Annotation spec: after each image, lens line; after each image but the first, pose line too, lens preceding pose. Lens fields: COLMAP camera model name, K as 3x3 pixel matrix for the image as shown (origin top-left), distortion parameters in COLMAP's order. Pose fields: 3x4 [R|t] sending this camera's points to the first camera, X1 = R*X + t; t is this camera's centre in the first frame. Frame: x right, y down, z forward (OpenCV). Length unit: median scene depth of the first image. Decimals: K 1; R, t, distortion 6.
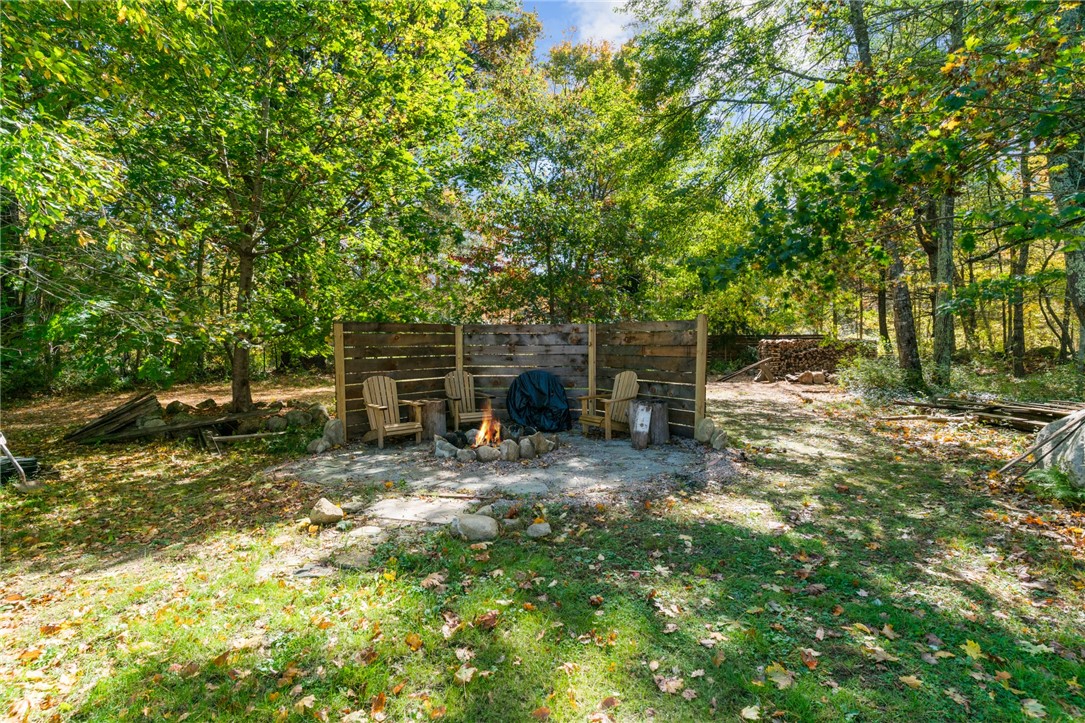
lens RADIAL K [[547.9, 0, 542.5], [0, 547.9, 361.5], [0, 0, 1]] dist [-0.001649, -0.001008]
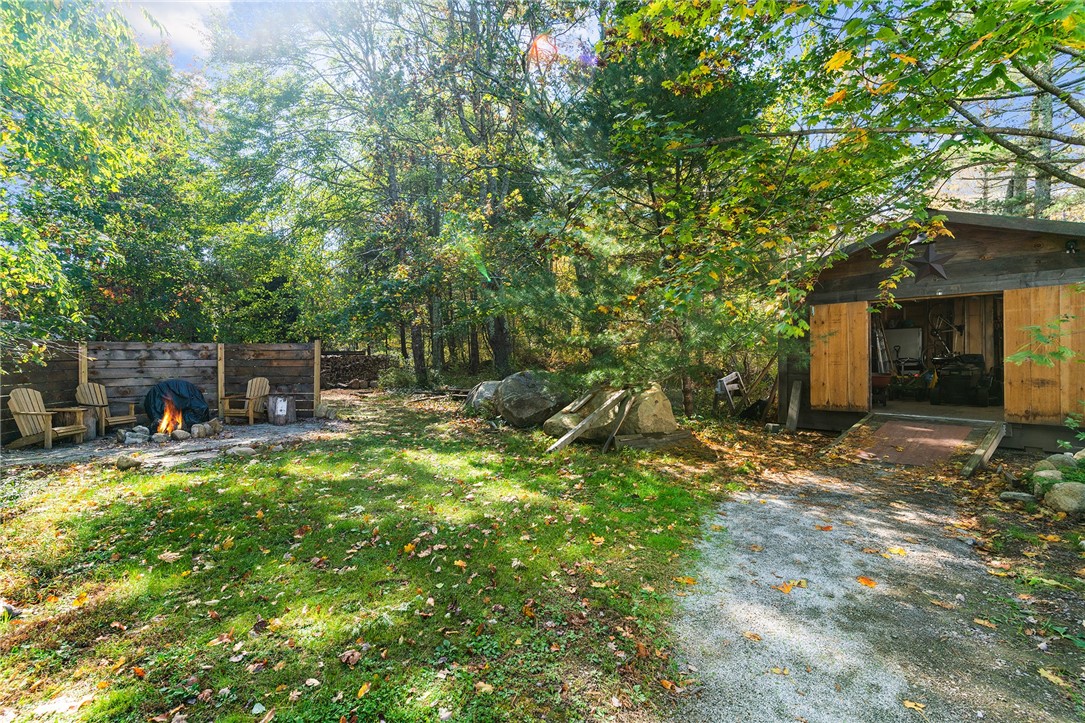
lens RADIAL K [[529.6, 0, 532.8], [0, 529.6, 365.6], [0, 0, 1]] dist [-0.000259, -0.000188]
pose [[0.688947, -0.011911, 0.724713, -0.316237], [0.025522, 0.999644, -0.007833, 0.013821], [-0.724362, 0.023893, 0.689006, -0.424026]]
